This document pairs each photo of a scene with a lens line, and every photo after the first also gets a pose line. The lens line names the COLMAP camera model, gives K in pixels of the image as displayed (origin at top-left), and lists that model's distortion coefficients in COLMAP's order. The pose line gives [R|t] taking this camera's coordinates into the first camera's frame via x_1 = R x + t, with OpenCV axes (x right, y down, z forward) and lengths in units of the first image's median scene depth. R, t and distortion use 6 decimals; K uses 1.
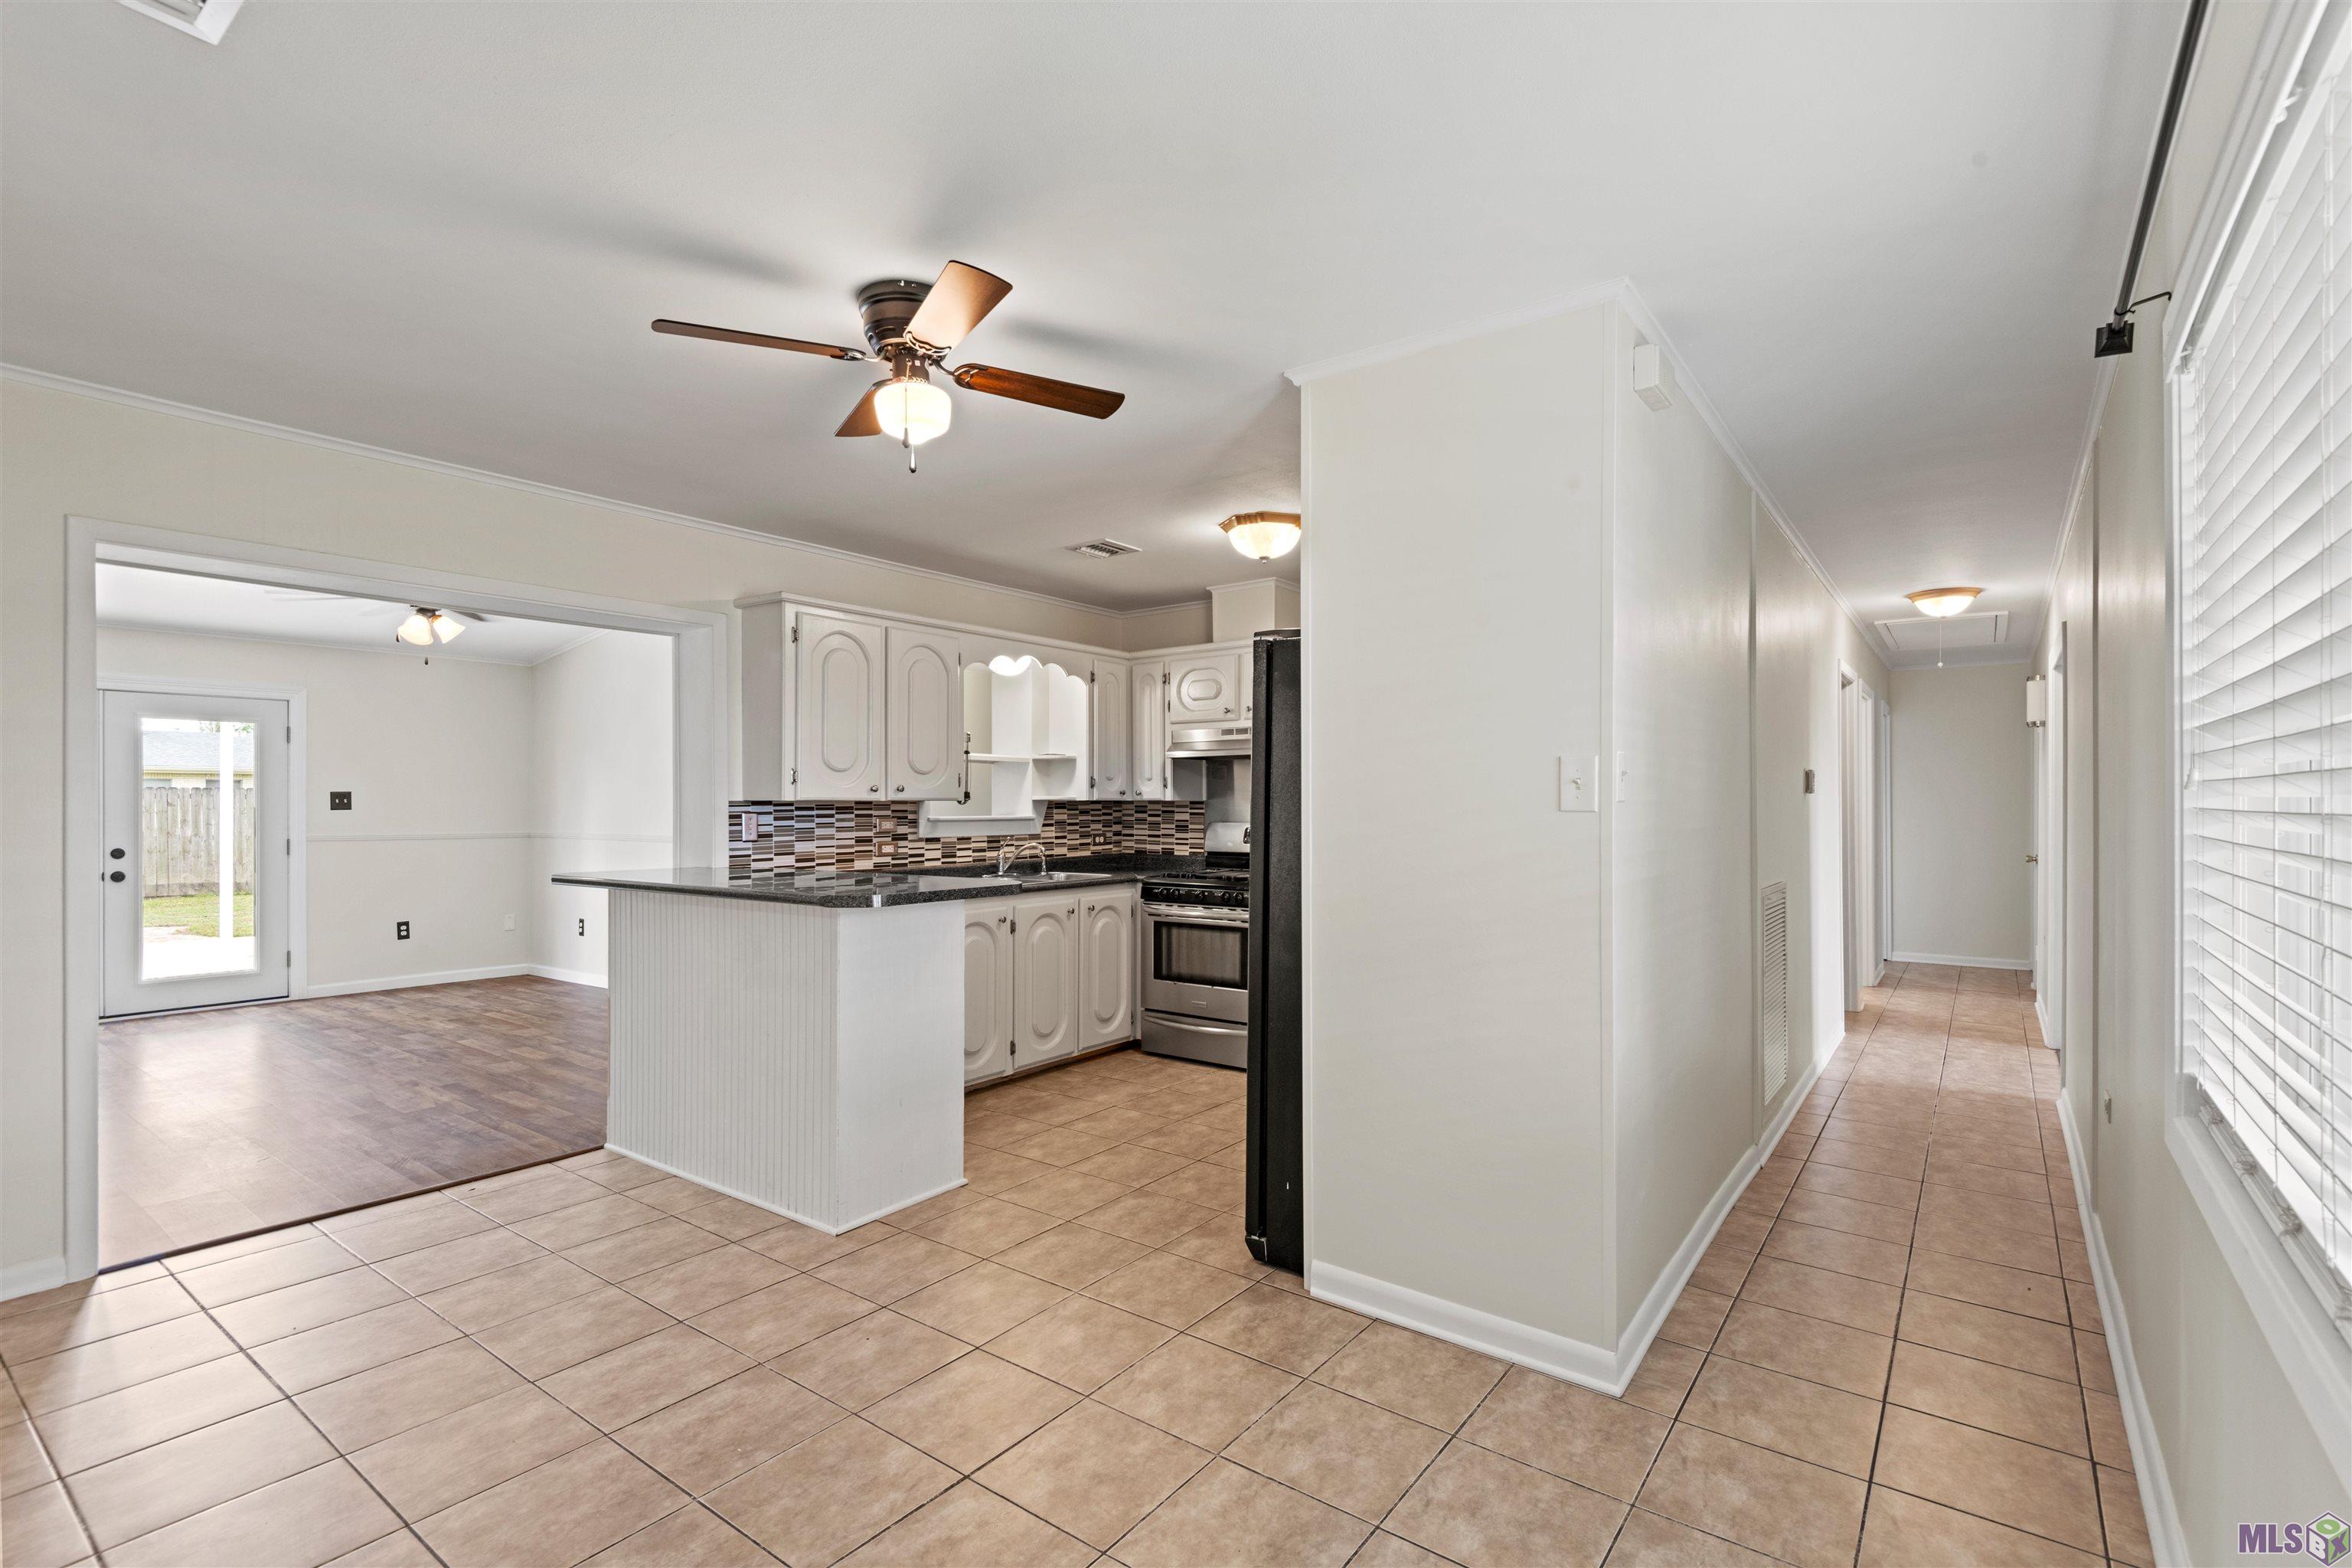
lens RADIAL K [[1079.9, 0, 1176.3], [0, 1079.9, 791.9], [0, 0, 1]] dist [0.017549, -0.000675]
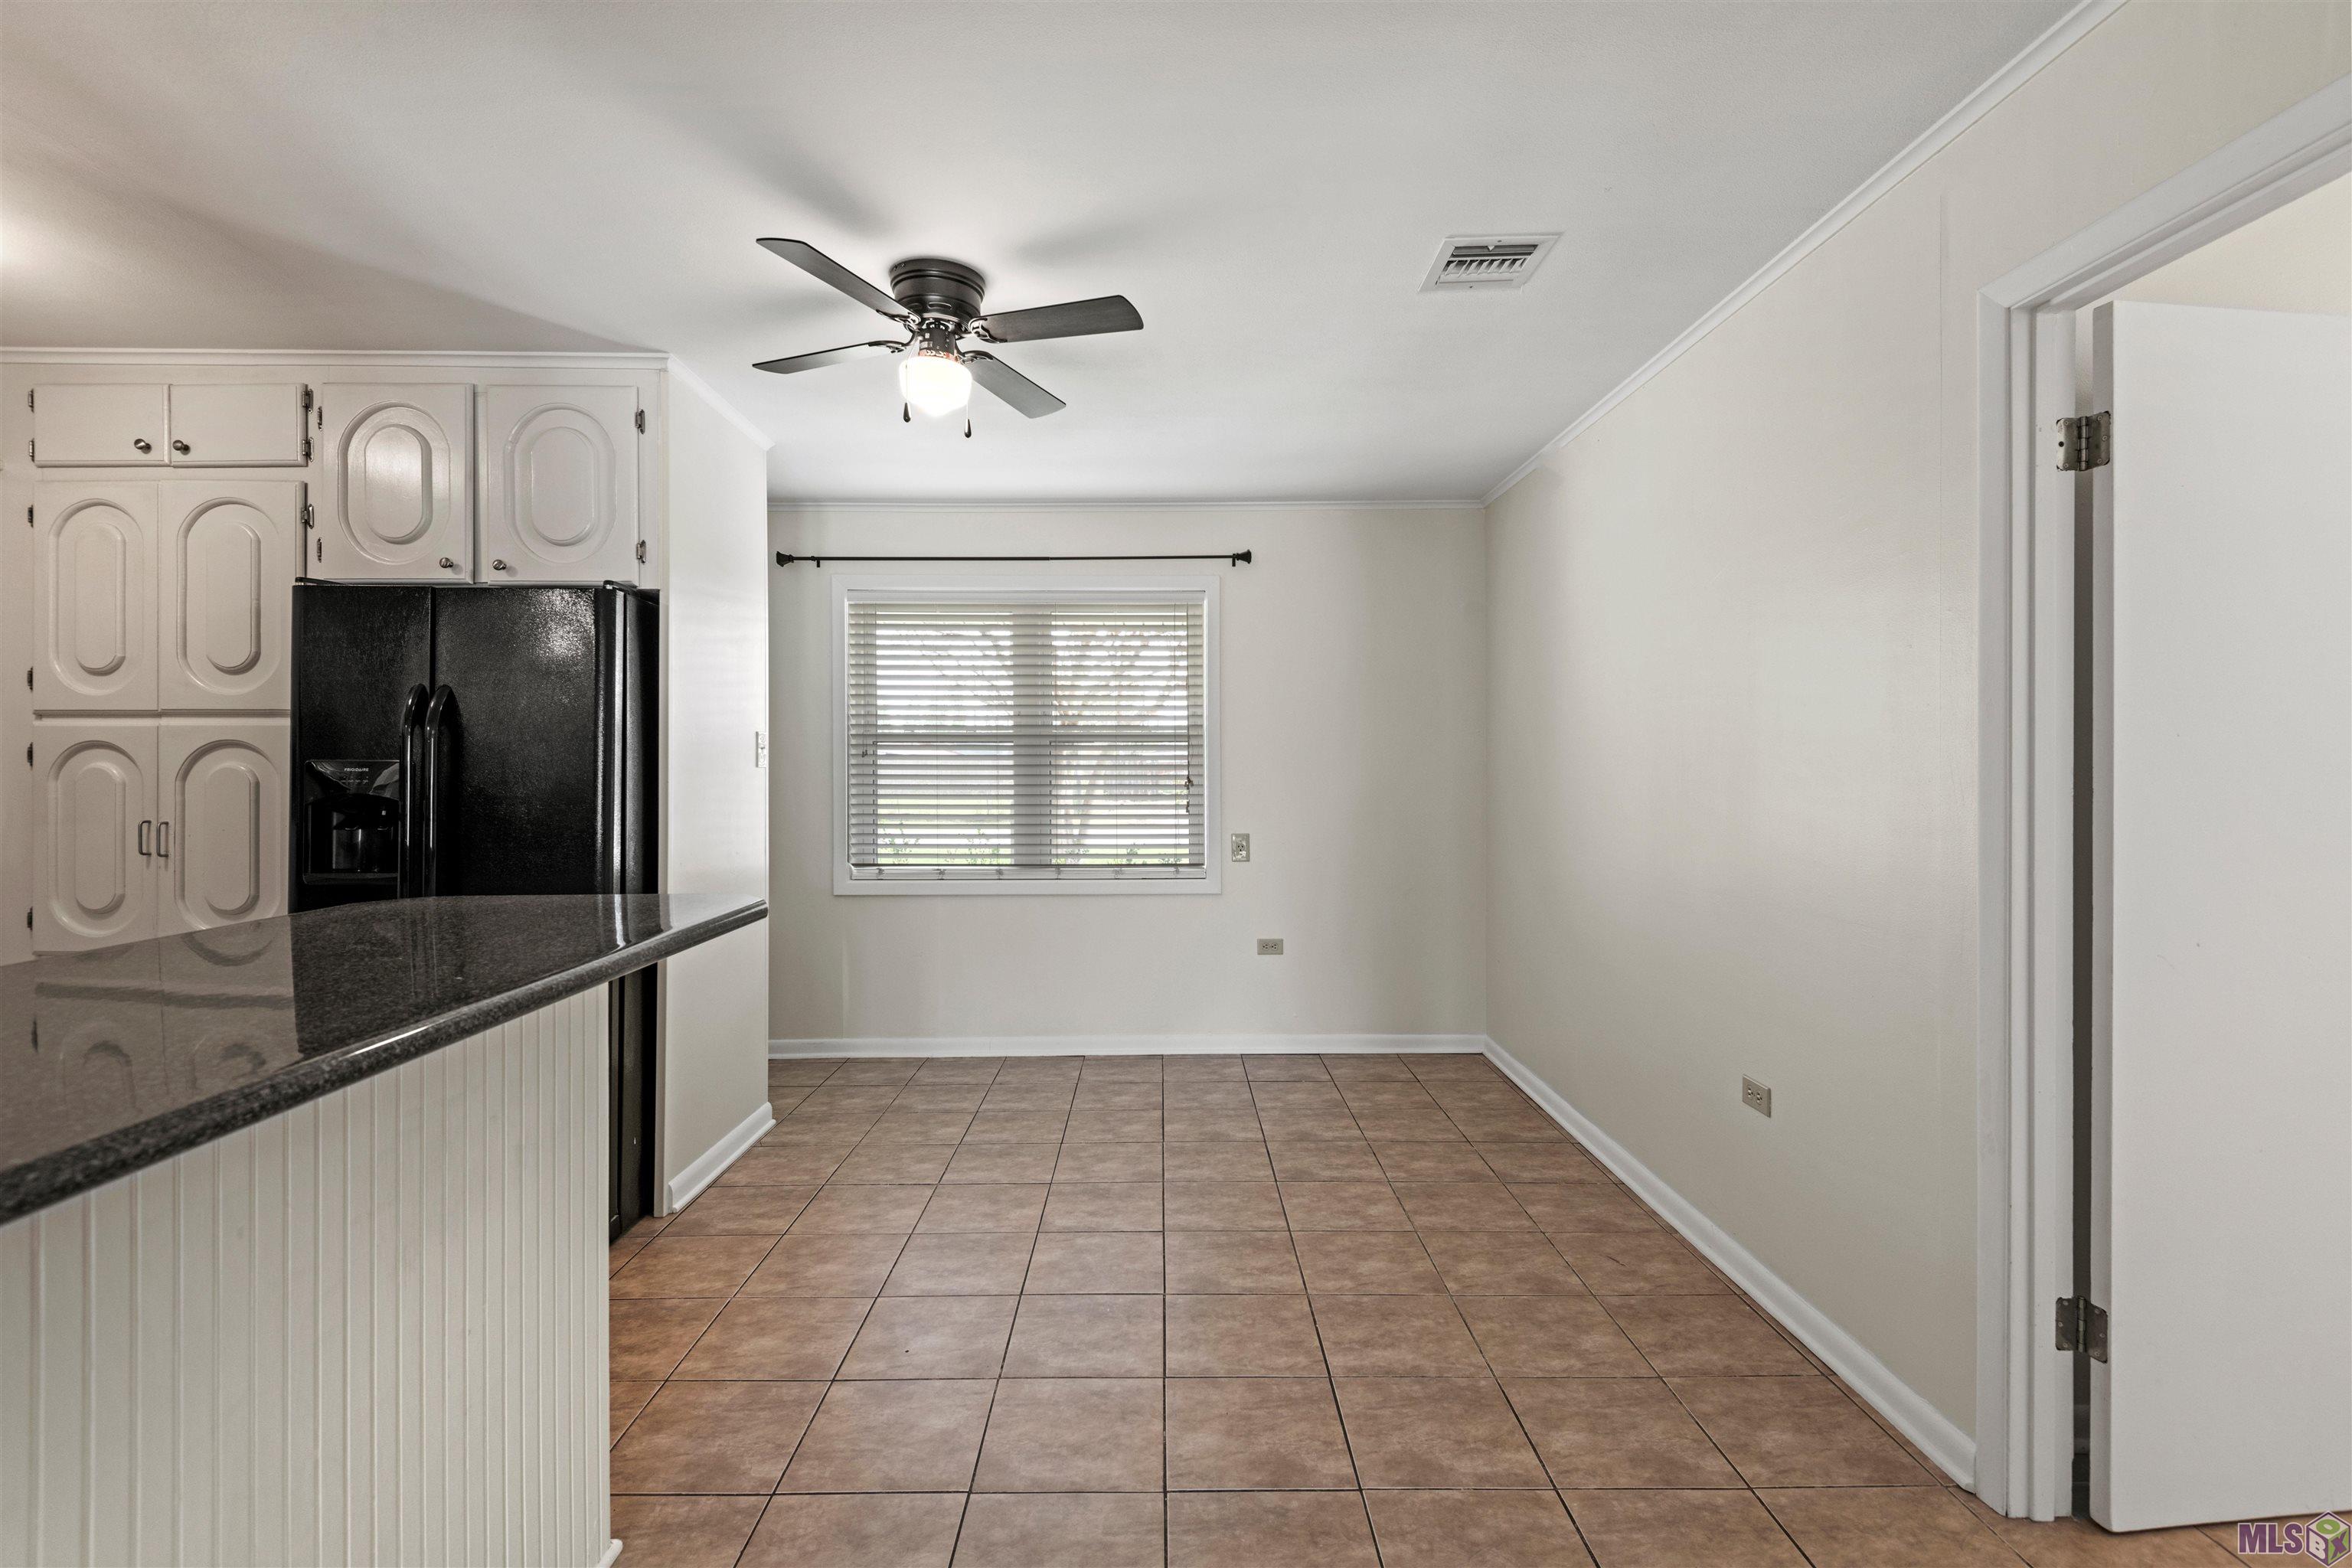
lens RADIAL K [[1079.9, 0, 1173.3], [0, 1079.9, 772.0], [0, 0, 1]] dist [0.017549, -0.000675]
pose [[-0.612293, -0.005083, 0.790615, -1.239491], [-0.005681, 0.999982, 0.002029, 0.015685], [-0.790611, -0.003249, -0.612311, 1.505510]]
